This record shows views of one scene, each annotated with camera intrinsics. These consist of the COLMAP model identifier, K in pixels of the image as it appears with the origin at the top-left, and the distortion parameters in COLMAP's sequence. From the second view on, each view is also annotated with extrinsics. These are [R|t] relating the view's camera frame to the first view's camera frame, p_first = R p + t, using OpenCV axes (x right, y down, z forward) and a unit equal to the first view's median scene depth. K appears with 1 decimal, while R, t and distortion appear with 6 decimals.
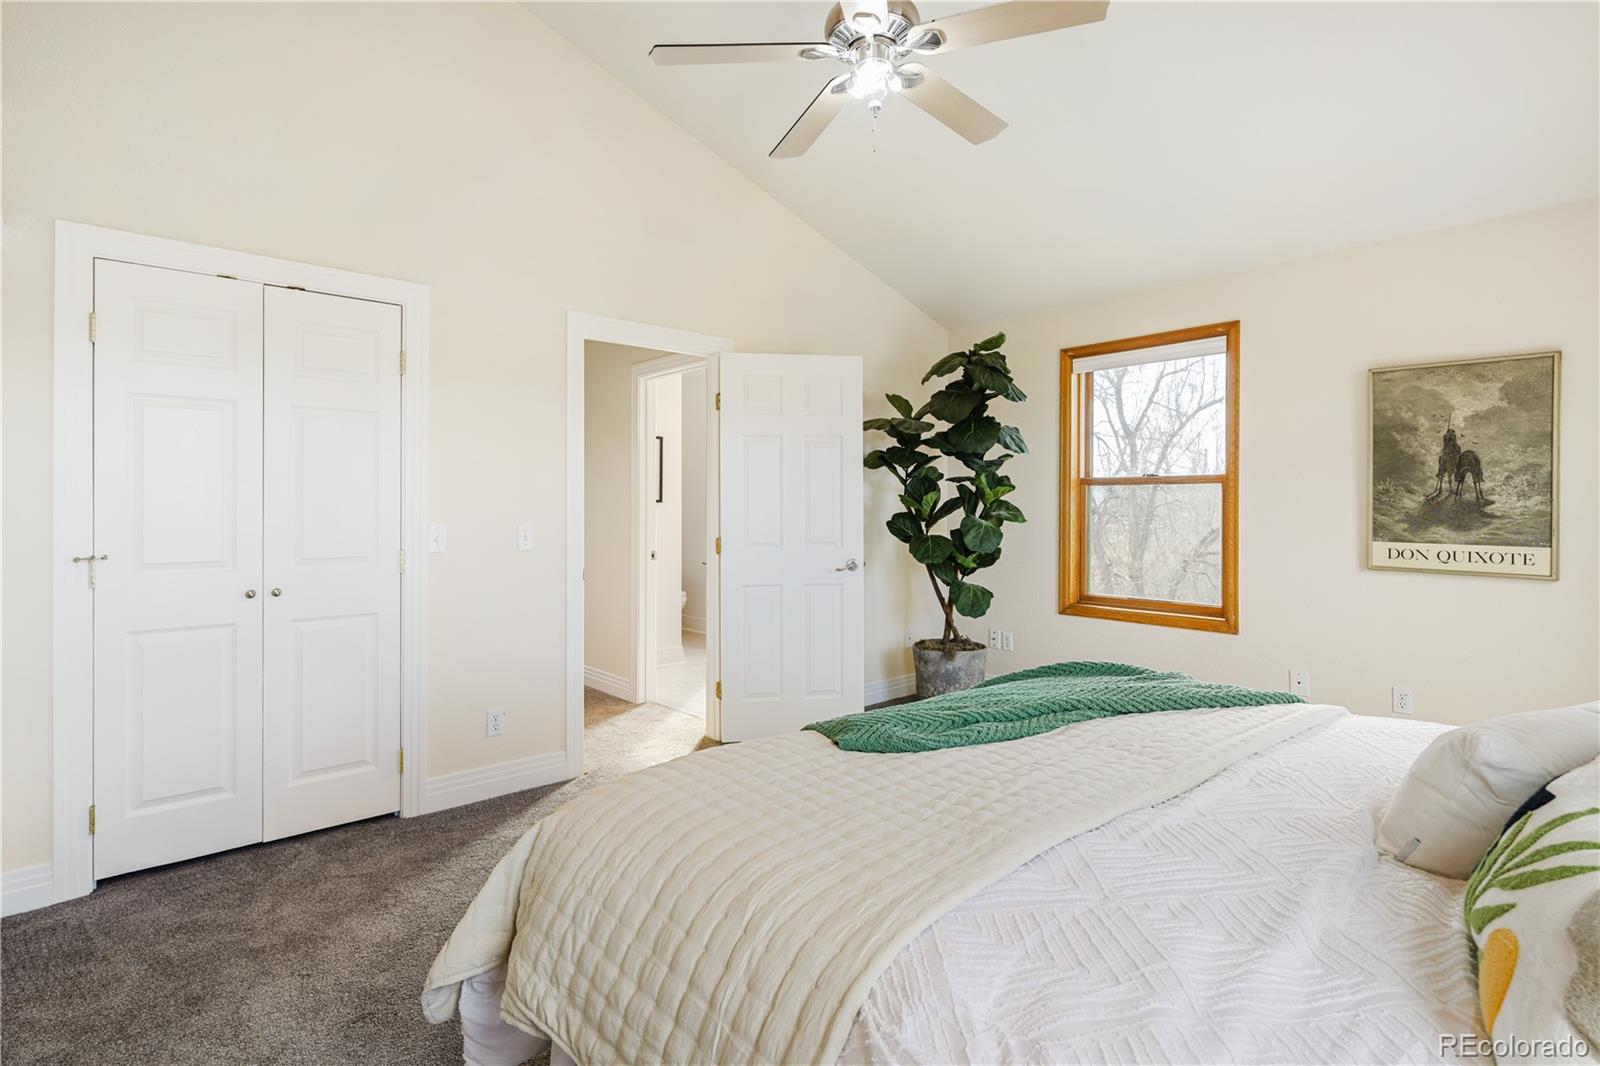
lens RADIAL K [[780.5, 0, 800.4], [0, 780.5, 518.7], [0, 0, 1]] dist [0.002459, 0.000430]
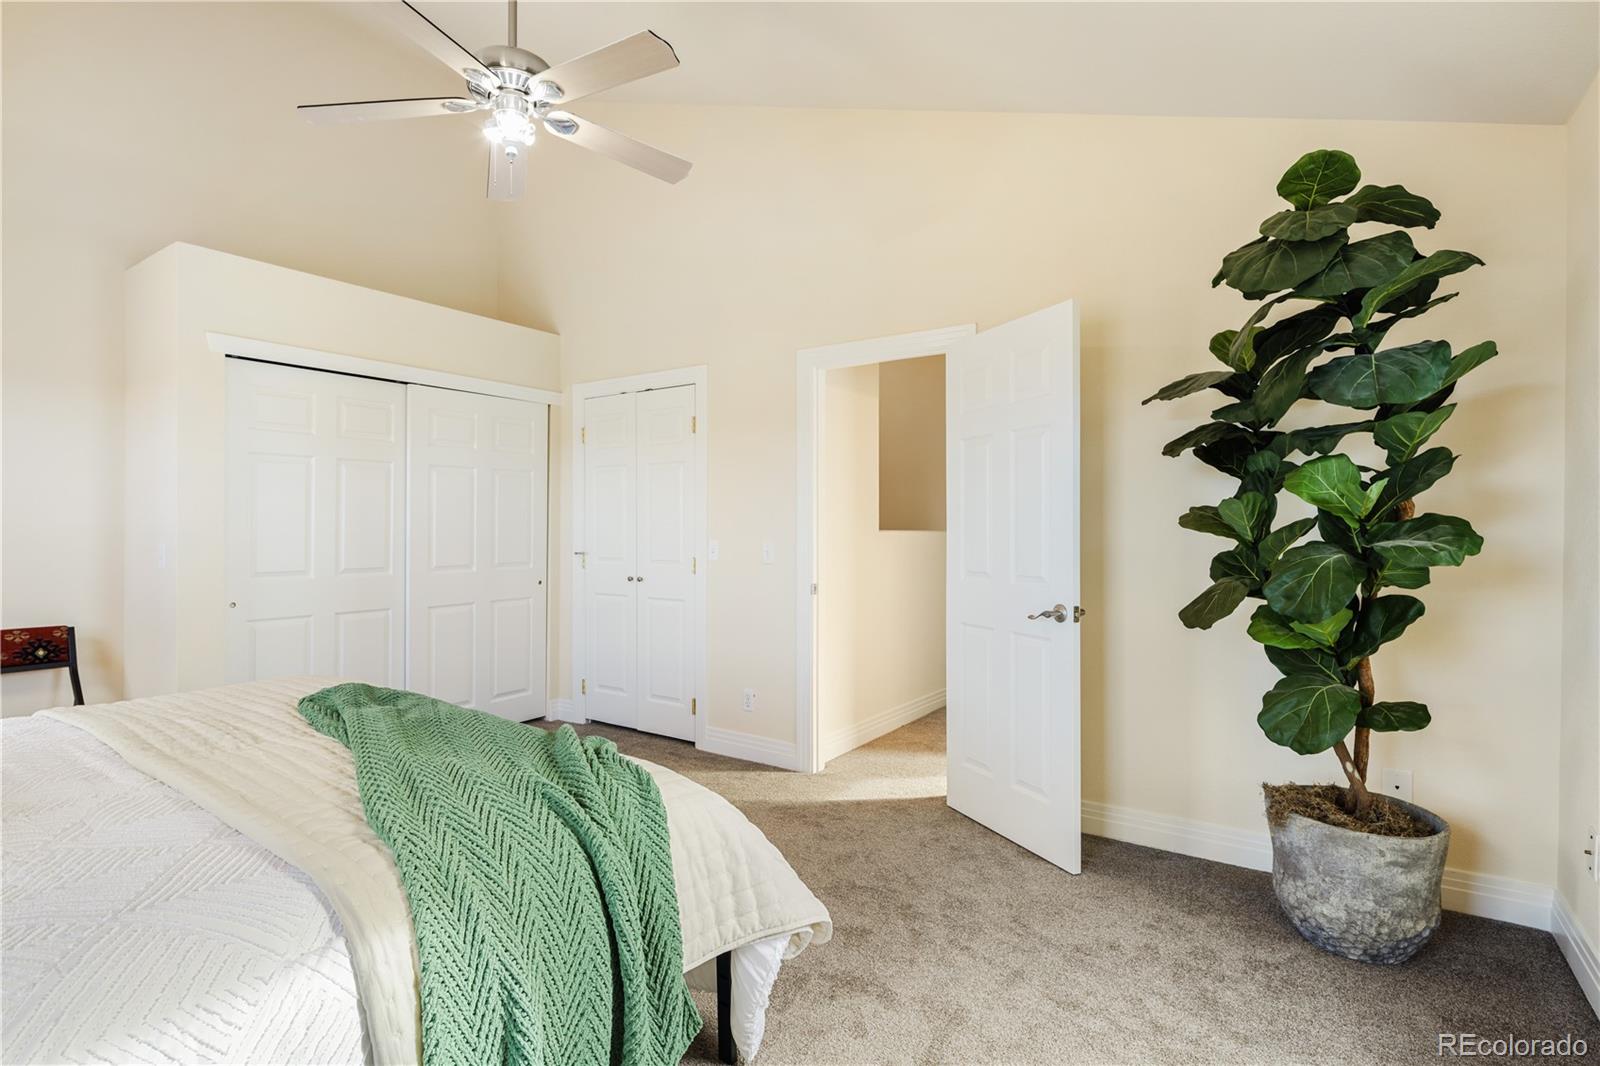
lens RADIAL K [[780.5, 0, 800.1], [0, 780.5, 532.9], [0, 0, 1]] dist [0.002459, 0.000430]
pose [[0.251157, 0.008166, -0.967912, 0.889035], [-0.014213, 0.999888, 0.004748, -0.012214], [0.967842, 0.012564, 0.251245, 0.822242]]
